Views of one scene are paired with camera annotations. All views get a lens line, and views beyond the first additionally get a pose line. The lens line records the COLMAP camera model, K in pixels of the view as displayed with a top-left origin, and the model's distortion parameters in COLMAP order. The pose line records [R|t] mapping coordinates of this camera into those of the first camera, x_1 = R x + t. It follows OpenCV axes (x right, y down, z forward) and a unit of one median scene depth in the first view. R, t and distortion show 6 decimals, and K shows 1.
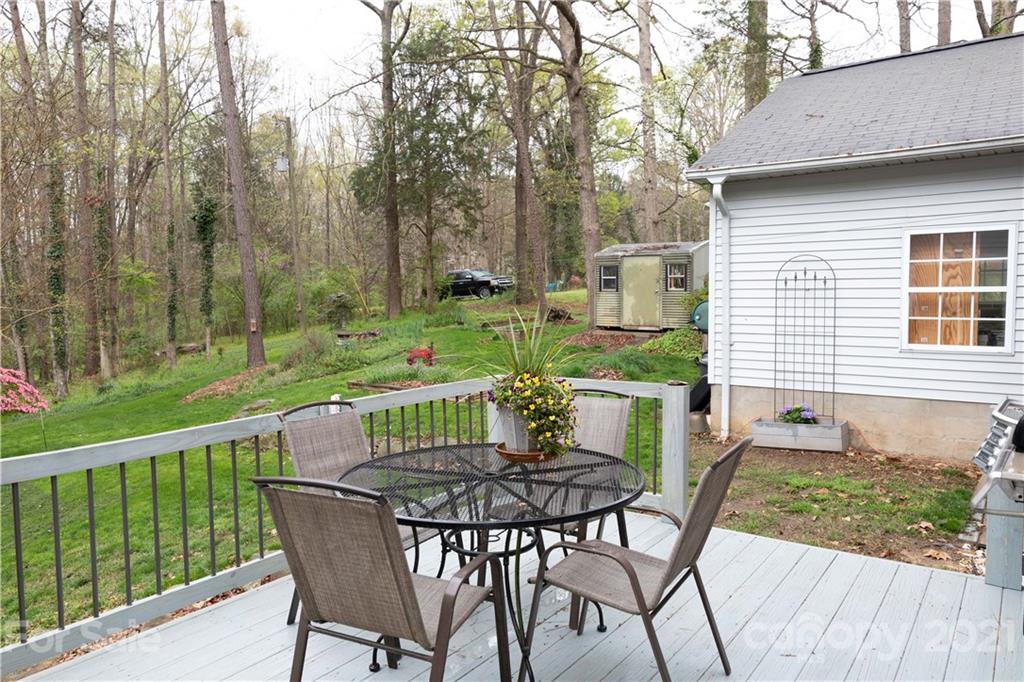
lens RADIAL K [[723.0, 0, 512.0], [0, 723.0, 341.0], [0, 0, 1]] dist [-0.000661, -0.000081]
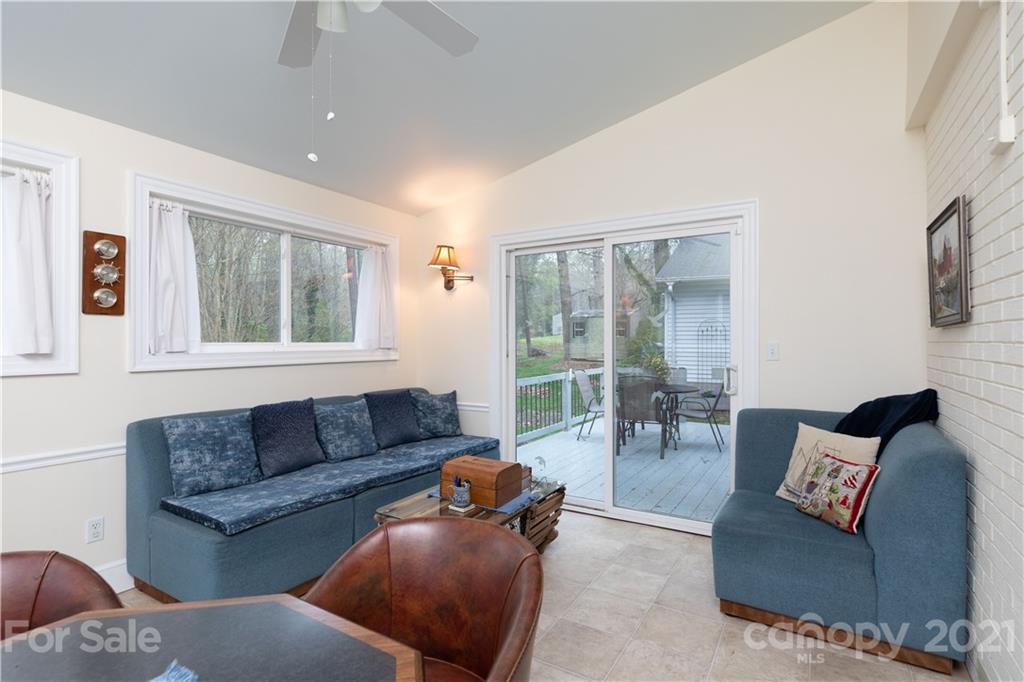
lens RADIAL K [[509.8, 0, 512.0], [0, 509.8, 341.0], [0, 0, 1]] dist [0.001523, 0.000168]
pose [[0.996951, 0.011095, 0.077241, -0.291064], [-0.006008, 0.997815, -0.065791, 0.046550], [-0.077802, 0.065127, 0.994839, -0.437580]]
